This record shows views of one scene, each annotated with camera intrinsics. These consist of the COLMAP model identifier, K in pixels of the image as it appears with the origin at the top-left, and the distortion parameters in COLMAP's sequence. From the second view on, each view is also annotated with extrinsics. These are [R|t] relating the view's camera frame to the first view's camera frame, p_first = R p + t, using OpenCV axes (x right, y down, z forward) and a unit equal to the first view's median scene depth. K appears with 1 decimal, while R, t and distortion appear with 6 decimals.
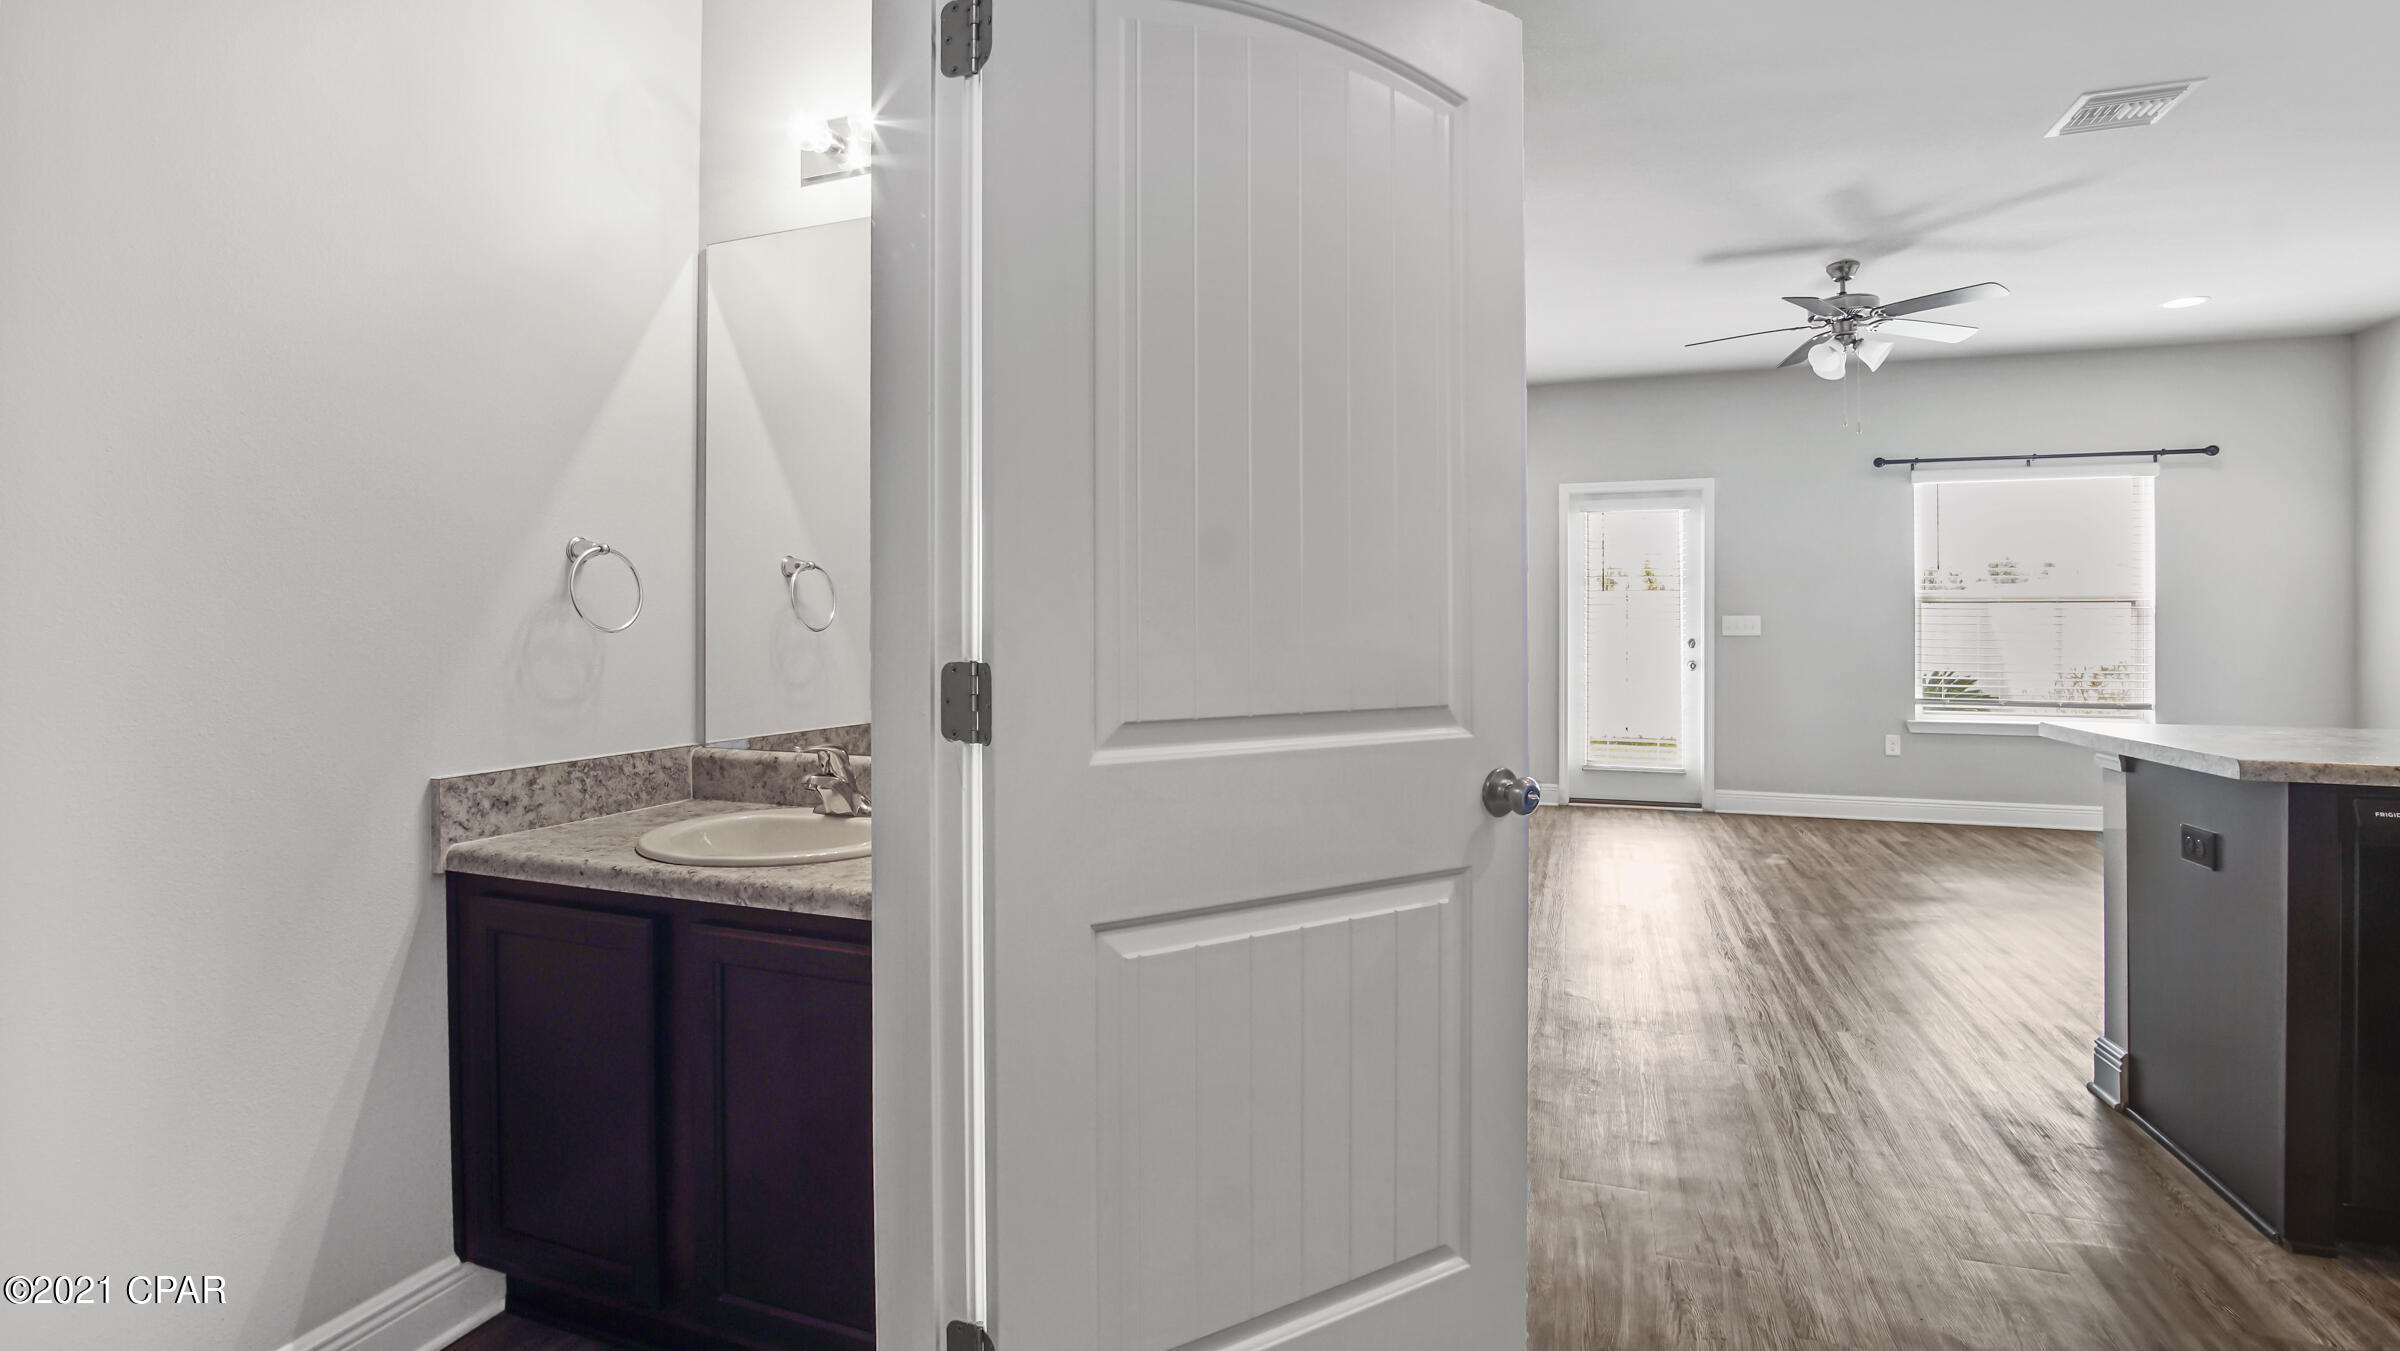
lens RADIAL K [[1139.2, 0, 1151.5], [0, 1139.2, 618.1], [0, 0, 1]] dist [-0.018953, -0.002793]
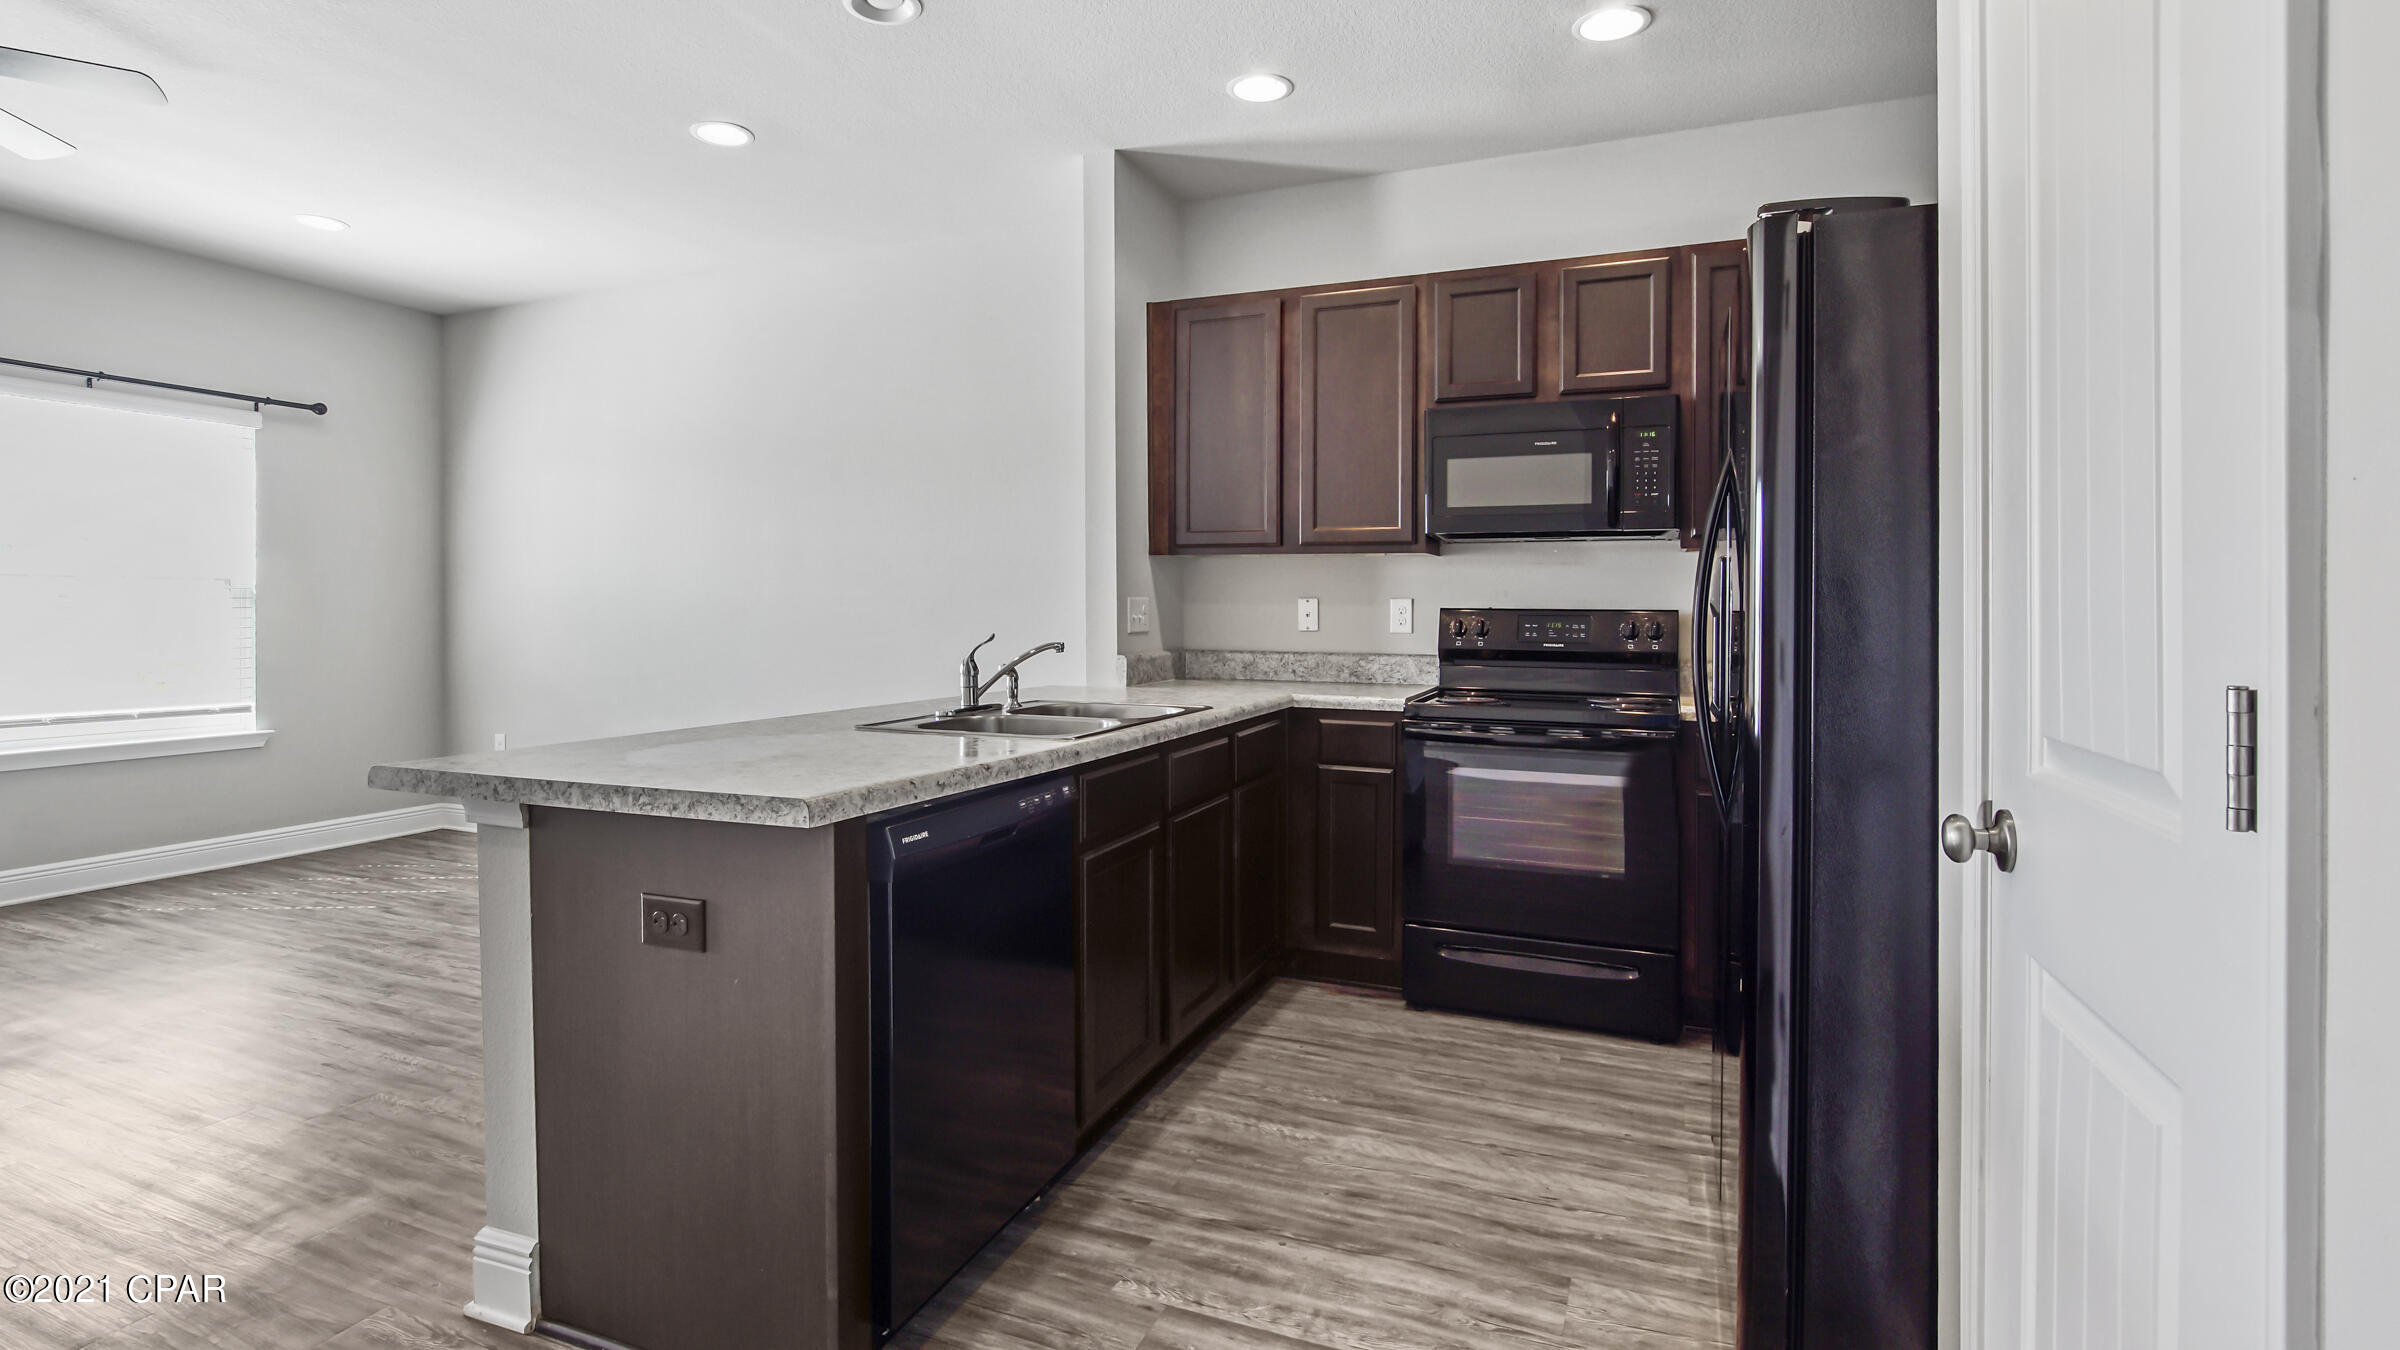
lens RADIAL K [[1139.2, 0, 1168.5], [0, 1139.2, 613.7], [0, 0, 1]] dist [-0.018953, -0.002793]
pose [[0.045869, -0.001795, 0.998946, 0.120699], [-0.007477, 0.999970, 0.002140, 0.002508], [-0.998919, -0.007567, 0.045854, 0.335445]]
